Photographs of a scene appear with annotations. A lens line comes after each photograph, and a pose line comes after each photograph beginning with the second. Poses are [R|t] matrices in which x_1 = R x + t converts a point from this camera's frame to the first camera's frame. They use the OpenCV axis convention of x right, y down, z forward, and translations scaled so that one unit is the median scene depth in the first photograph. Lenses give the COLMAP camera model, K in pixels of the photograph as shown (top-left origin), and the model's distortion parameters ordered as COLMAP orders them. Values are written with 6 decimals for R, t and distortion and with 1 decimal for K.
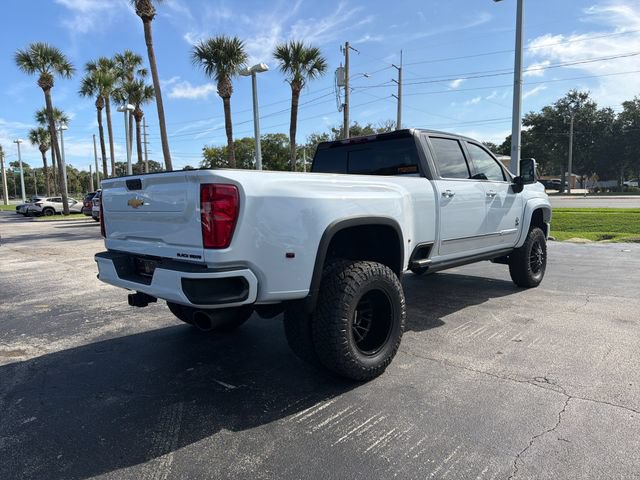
lens RADIAL K [[452.0, 0, 319.1], [0, 452.0, 238.7], [0, 0, 1]] dist [0.043966, -0.052807]
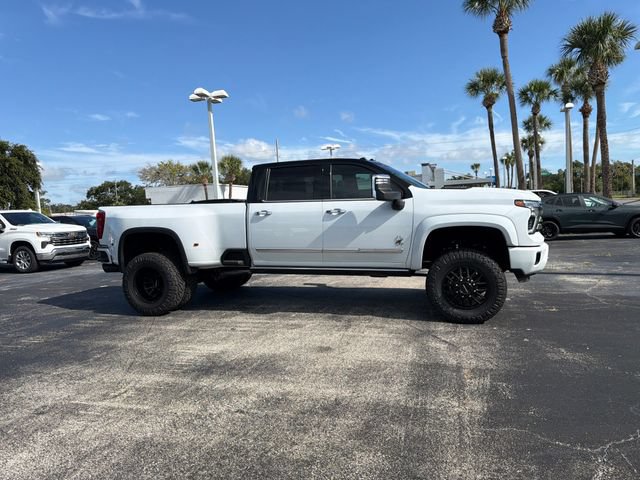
lens RADIAL K [[452.0, 0, 315.2], [0, 452.0, 239.0], [0, 0, 1]] dist [0.043966, -0.052807]
pose [[0.439843, 0.061163, -0.895989, 0.362102], [-0.055518, 0.997622, 0.040847, -0.020746], [0.896357, 0.031777, 0.442193, 0.136822]]
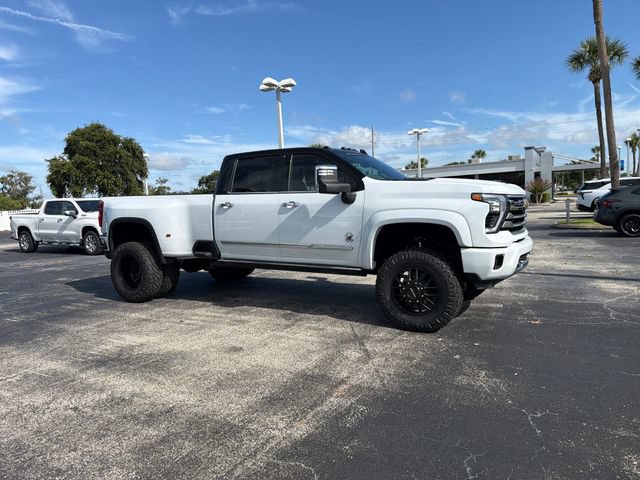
lens RADIAL K [[452.0, 0, 315.1], [0, 452.0, 243.3], [0, 0, 1]] dist [0.043966, -0.052807]
pose [[0.227981, 0.103514, -0.968147, 0.378927], [-0.063530, 0.993795, 0.091296, -0.029824], [0.971591, 0.040693, 0.233143, 0.228820]]
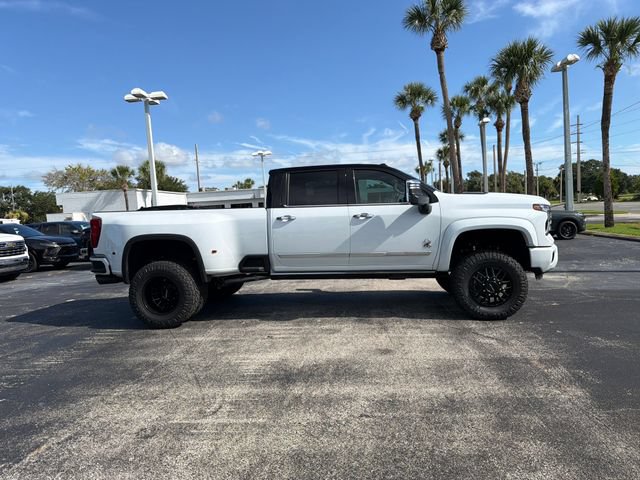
lens RADIAL K [[452.0, 0, 316.2], [0, 452.0, 240.8], [0, 0, 1]] dist [0.043966, -0.052807]
pose [[0.597587, 0.042892, -0.800656, 0.324880], [-0.044948, 0.998790, 0.019958, -0.015559], [0.800543, 0.024062, 0.598792, 0.075214]]
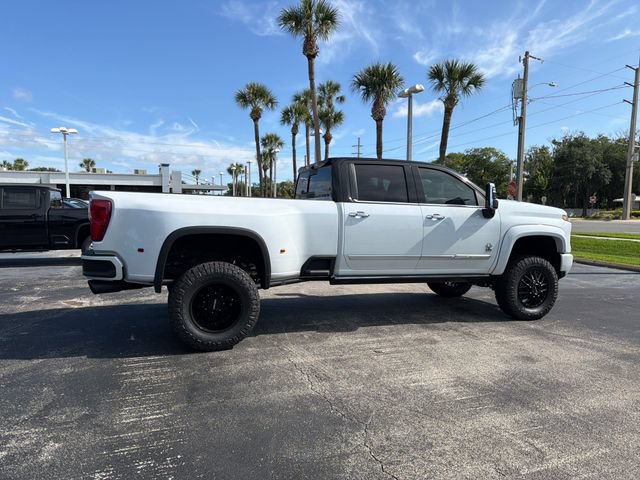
lens RADIAL K [[452.0, 0, 317.2], [0, 452.0, 241.2], [0, 0, 1]] dist [0.043966, -0.052807]
pose [[0.890684, 0.067811, -0.449537, 0.167739], [-0.080331, 0.996729, -0.008810, -0.003830], [0.447470, 0.043959, 0.893218, -0.009284]]
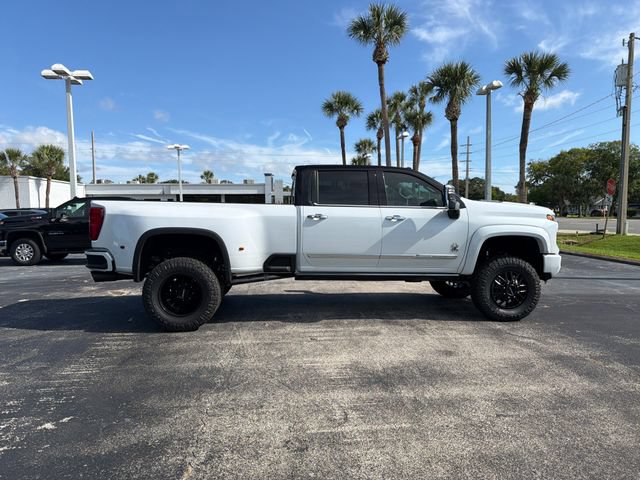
lens RADIAL K [[452.0, 0, 316.8], [0, 452.0, 243.4], [0, 0, 1]] dist [0.043966, -0.052807]
pose [[0.755530, 0.065937, -0.651788, 0.261550], [-0.082181, 0.996602, 0.005558, -0.008100], [0.649939, 0.049366, 0.758381, 0.017739]]
